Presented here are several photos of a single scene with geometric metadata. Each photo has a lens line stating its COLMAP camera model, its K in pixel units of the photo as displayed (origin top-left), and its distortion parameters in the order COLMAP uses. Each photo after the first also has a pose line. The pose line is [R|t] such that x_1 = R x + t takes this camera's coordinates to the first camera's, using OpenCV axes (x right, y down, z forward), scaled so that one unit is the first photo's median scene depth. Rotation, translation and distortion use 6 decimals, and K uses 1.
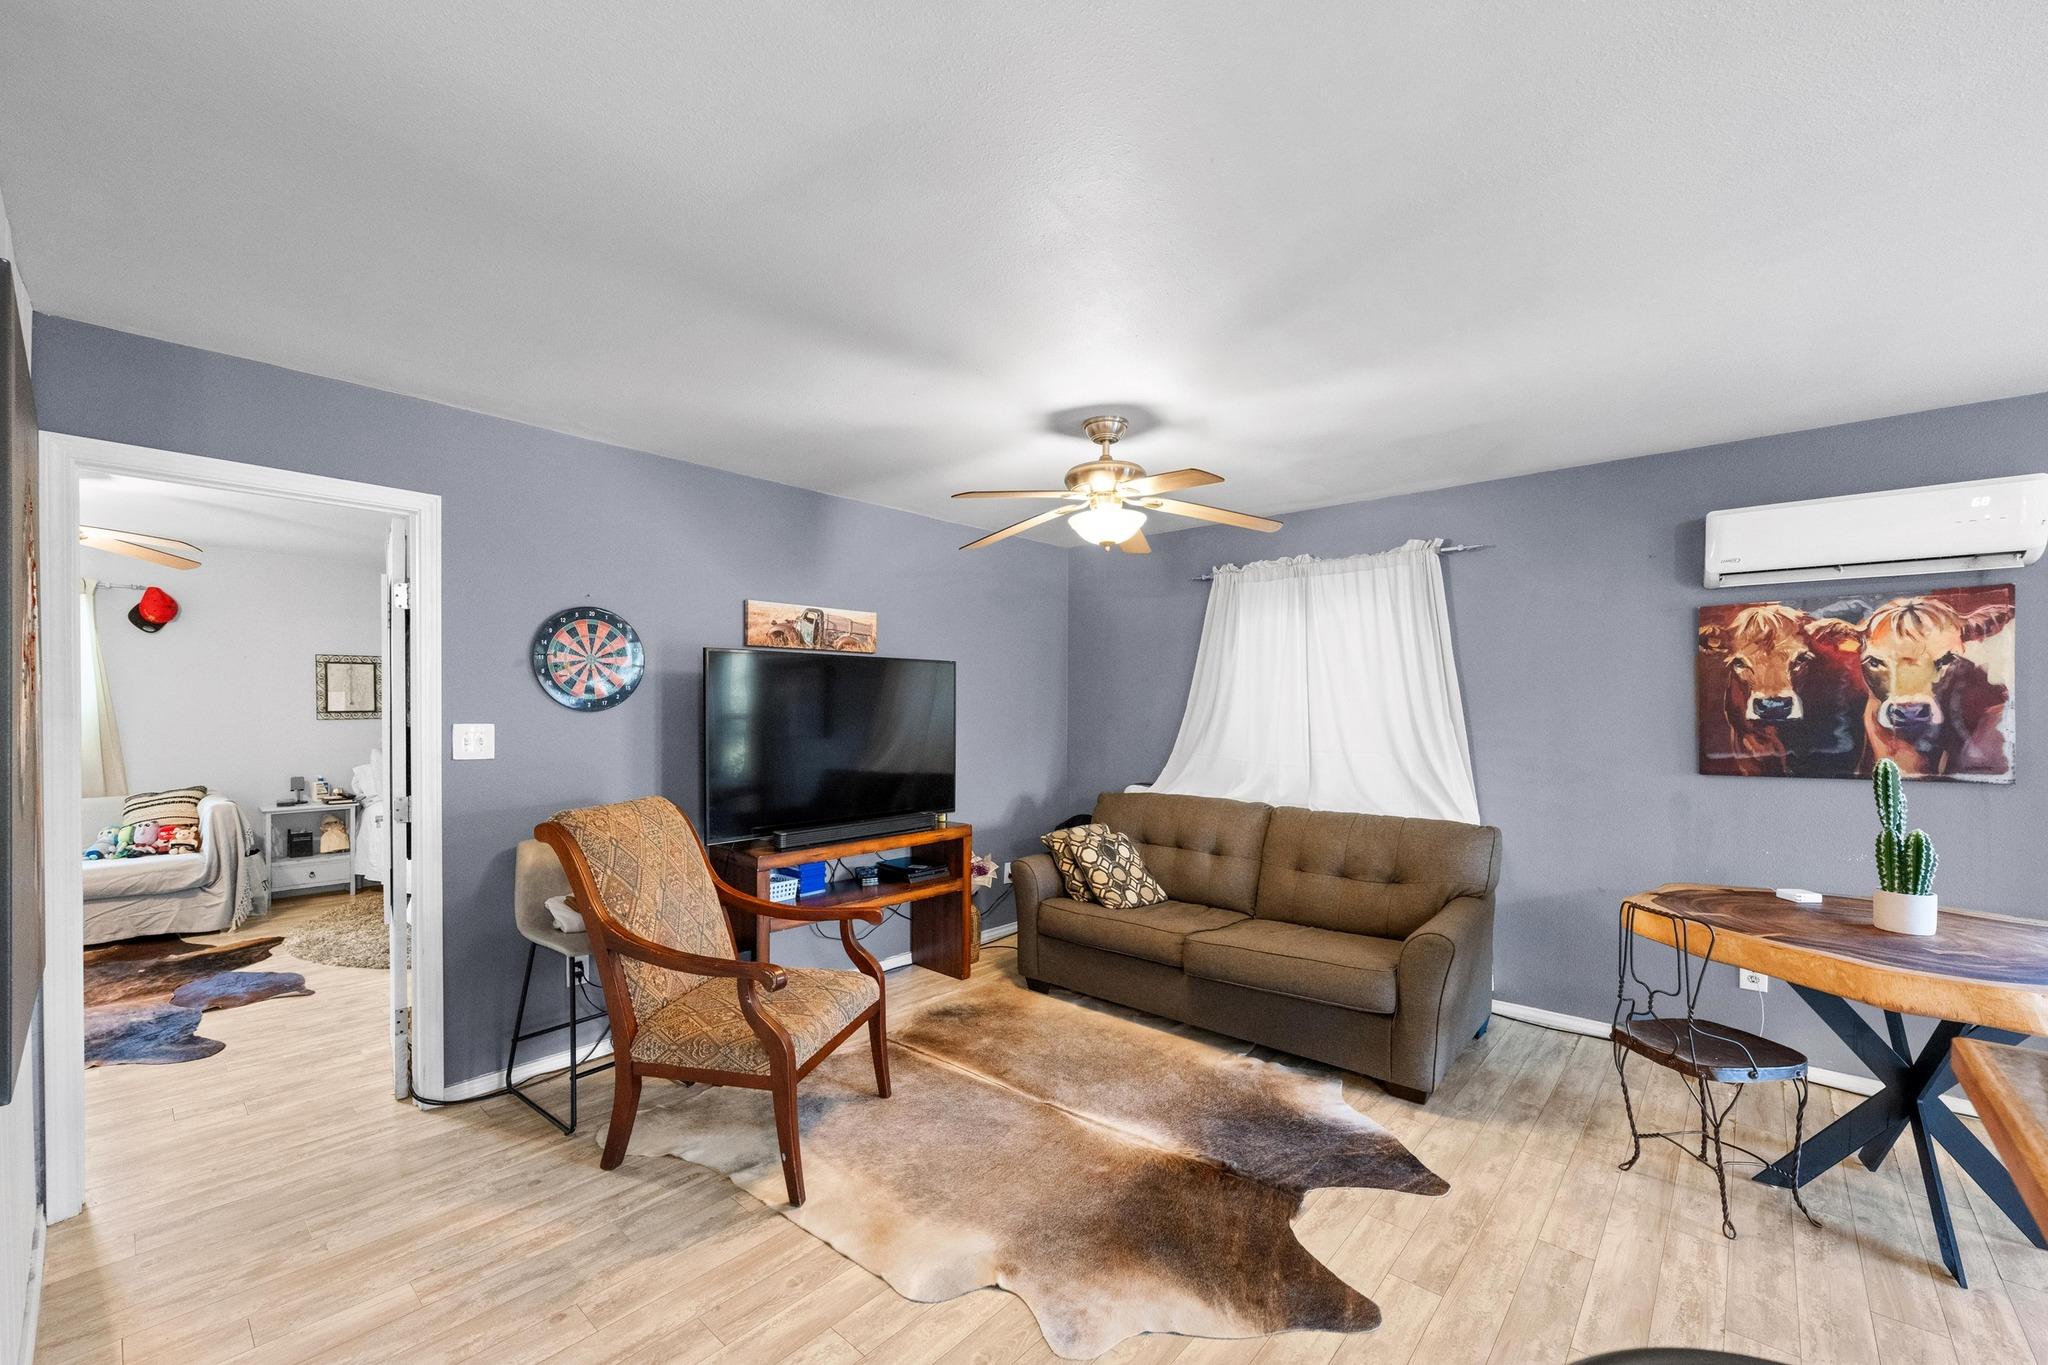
lens RADIAL K [[807.5, 0, 1019.5], [0, 807.5, 702.7], [0, 0, 1]] dist [-0.001418, -0.000276]
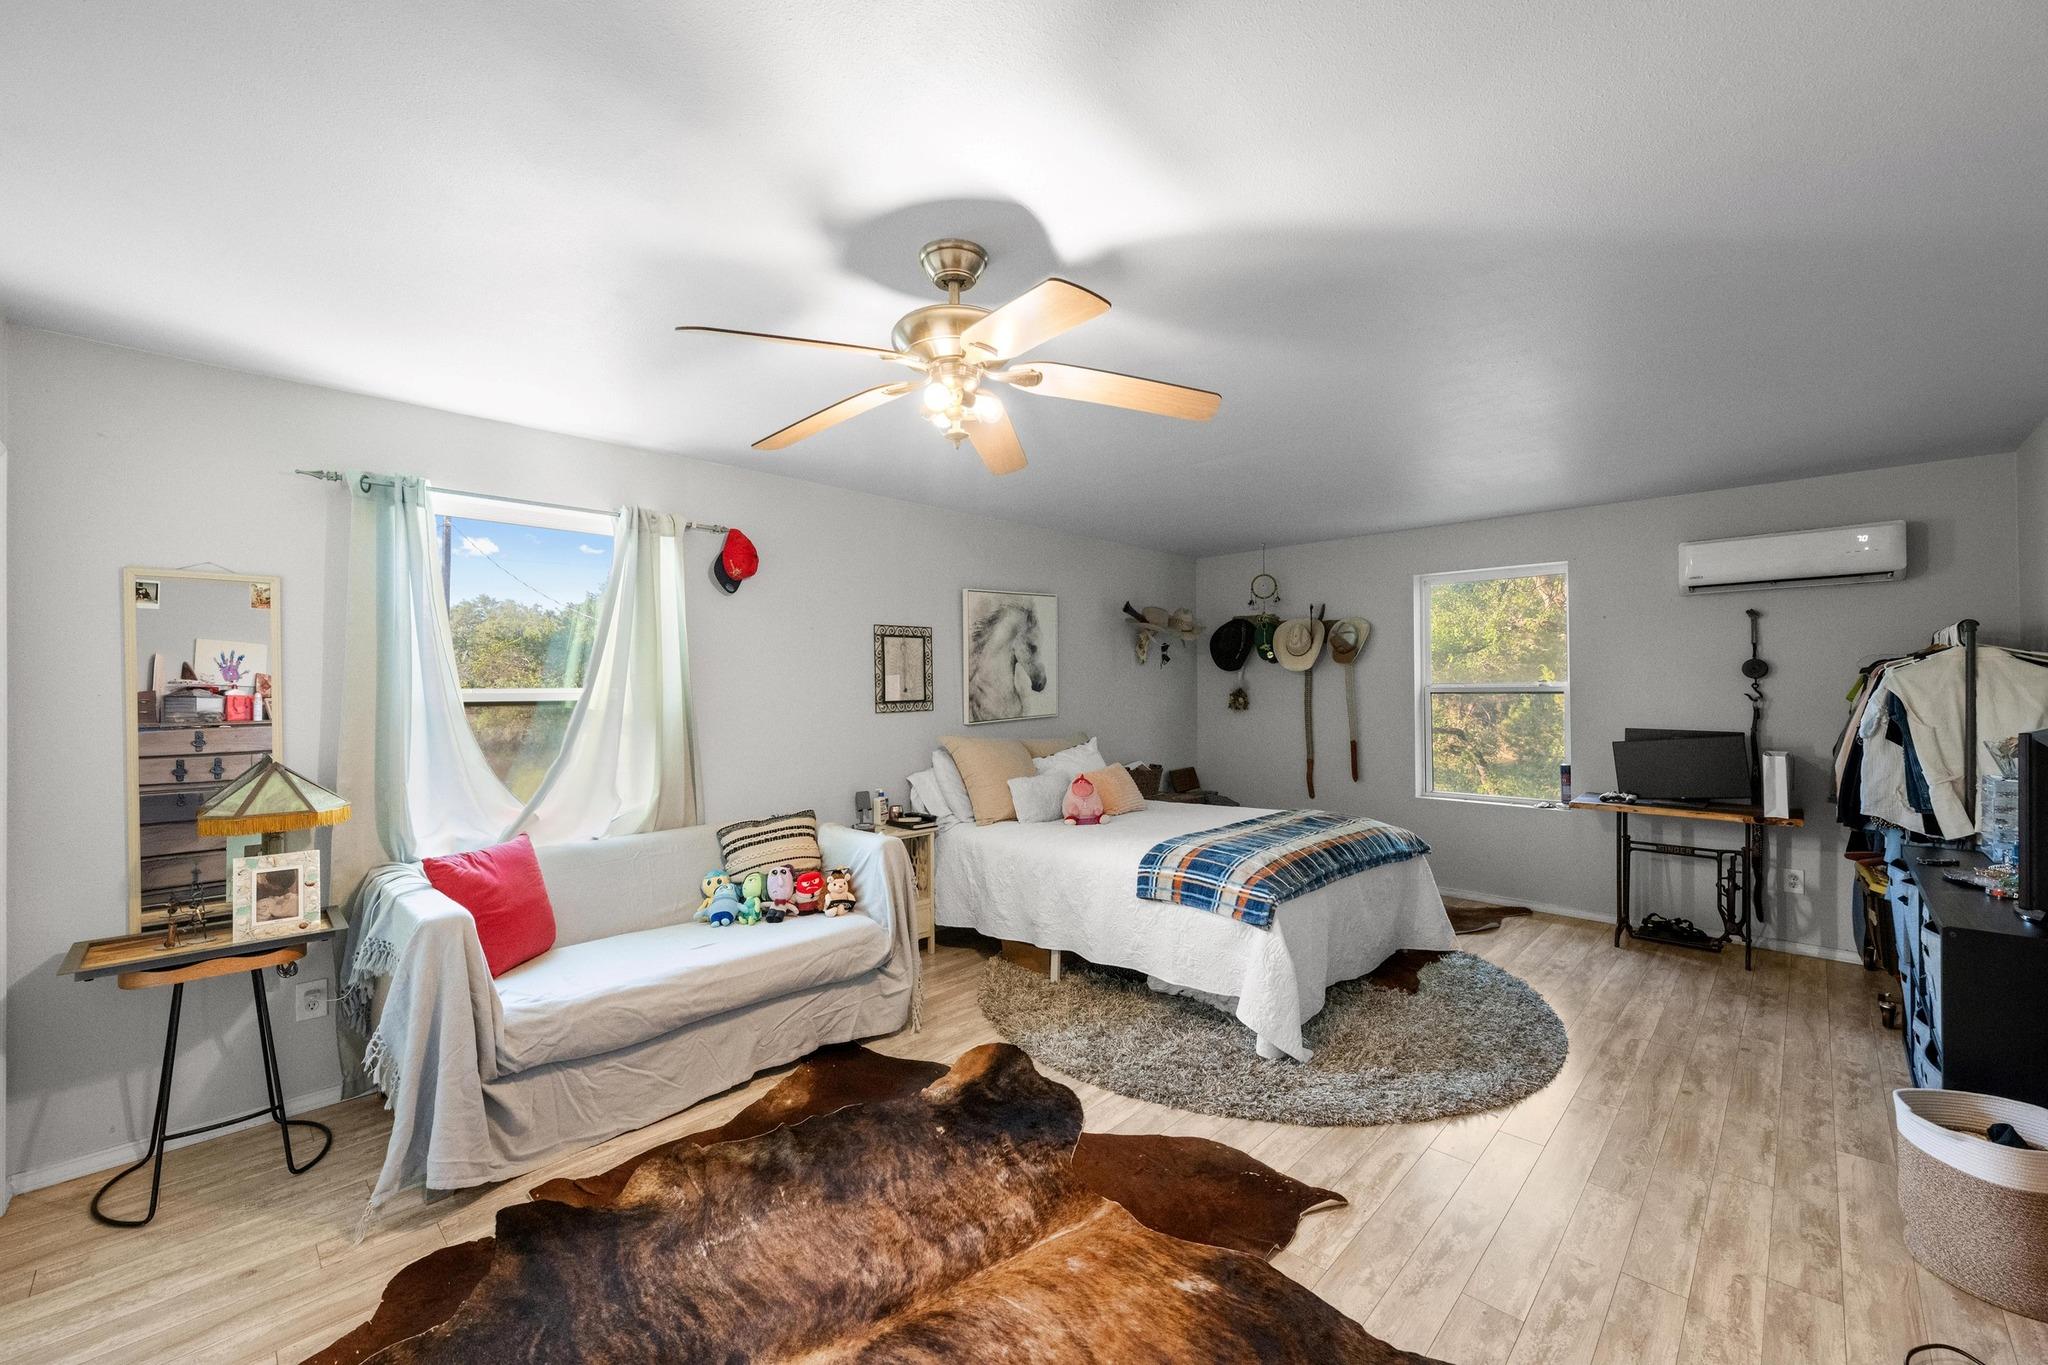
lens RADIAL K [[807.5, 0, 1030.8], [0, 807.5, 677.2], [0, 0, 1]] dist [-0.001418, -0.000276]
pose [[0.998395, -0.012298, -0.055274, -0.829549], [0.011651, 0.999860, -0.012010, -0.001537], [0.055414, 0.011346, 0.998399, 0.327736]]
